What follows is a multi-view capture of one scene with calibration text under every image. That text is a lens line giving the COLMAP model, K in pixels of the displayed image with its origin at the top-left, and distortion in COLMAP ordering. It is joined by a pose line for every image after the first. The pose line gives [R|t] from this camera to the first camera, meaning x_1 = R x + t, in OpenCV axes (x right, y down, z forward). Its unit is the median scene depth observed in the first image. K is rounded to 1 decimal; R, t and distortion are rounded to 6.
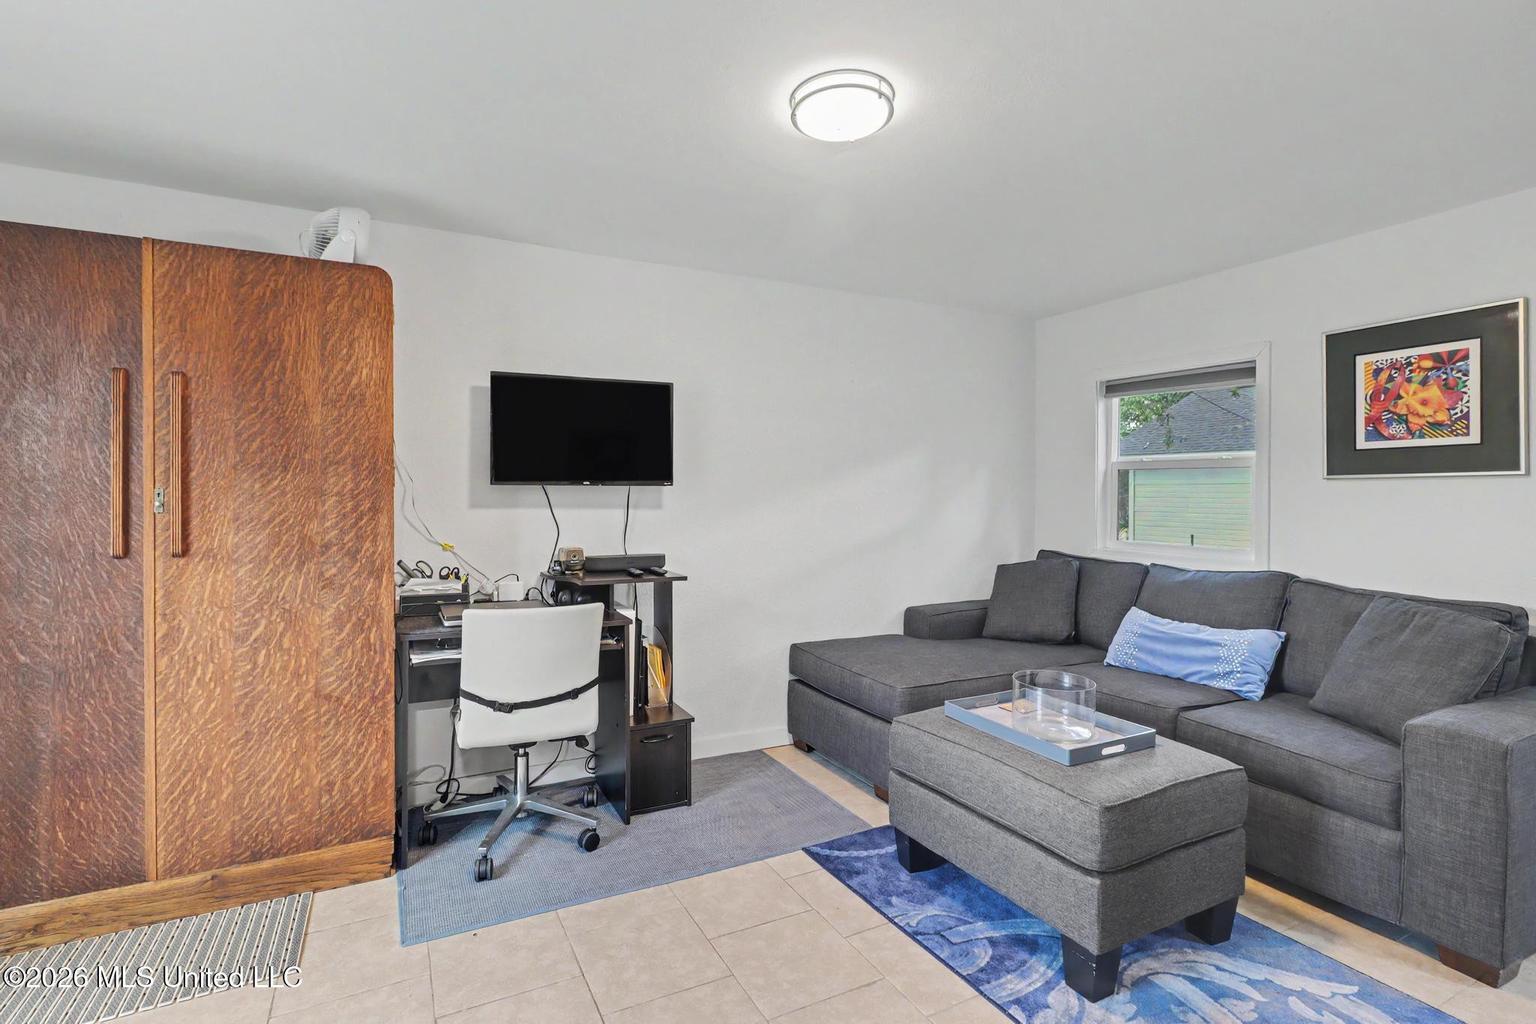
lens RADIAL K [[726.5, 0, 758.2], [0, 726.5, 499.4], [0, 0, 1]] dist [0.000114, 0.000559]
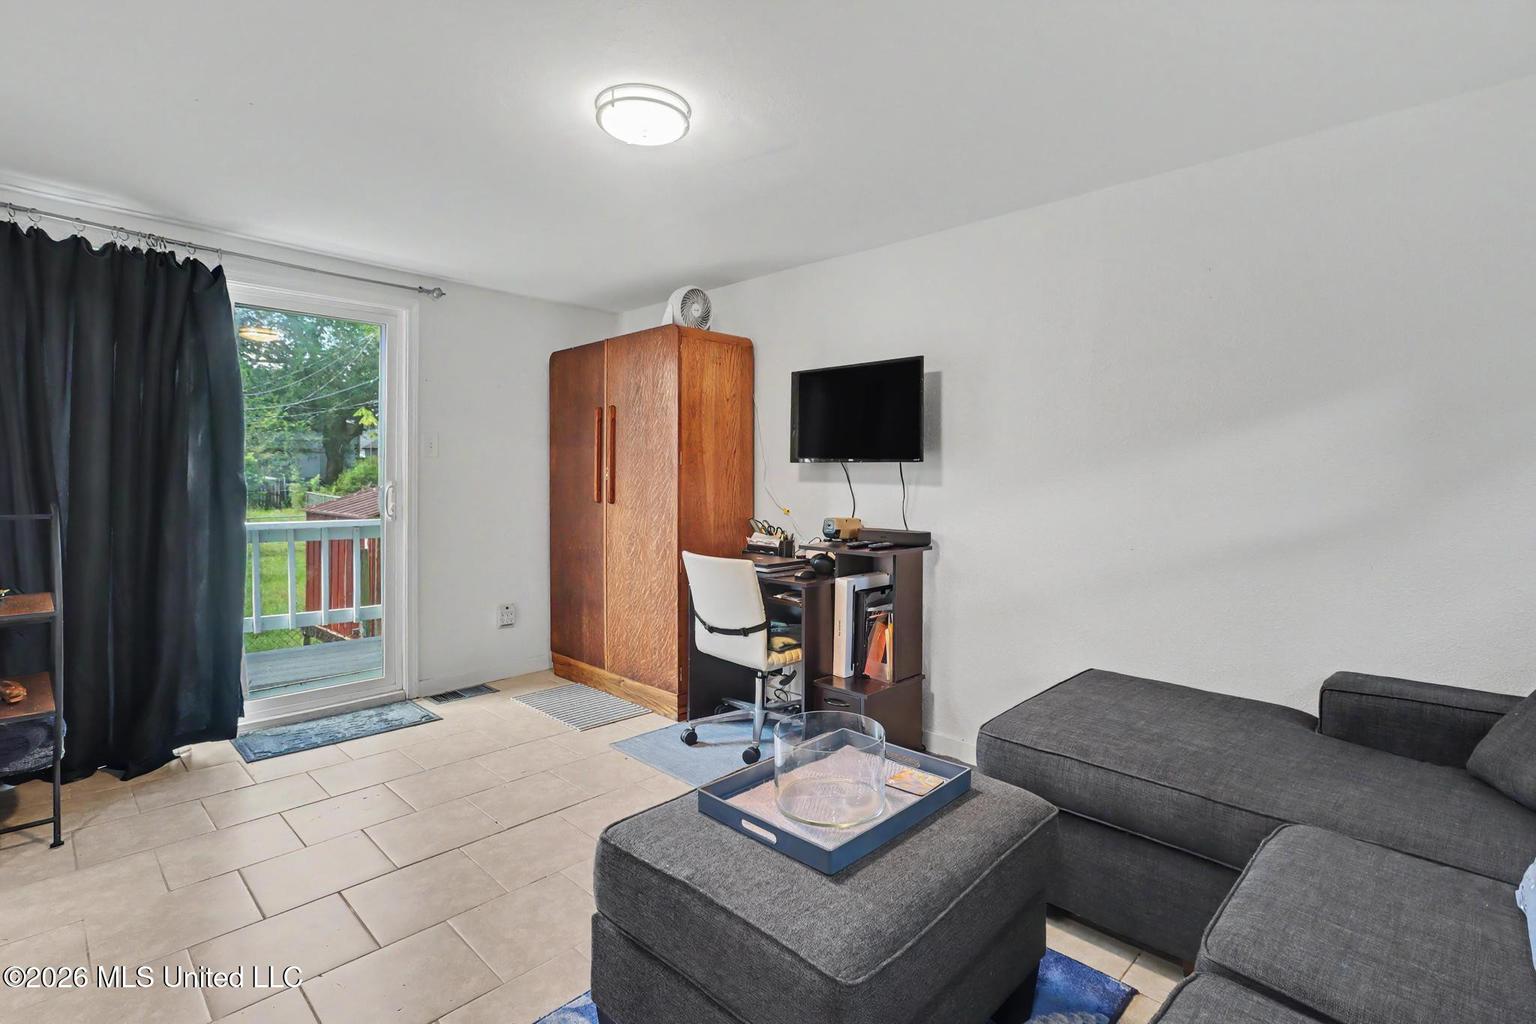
lens RADIAL K [[726.5, 0, 747.4], [0, 726.5, 474.3], [0, 0, 1]] dist [0.000114, 0.000559]
pose [[0.316704, 0.000895, -0.948524, 0.918485], [-0.007734, 0.999969, -0.001638, 0.002912], [0.948493, 0.007855, 0.316701, 0.612668]]
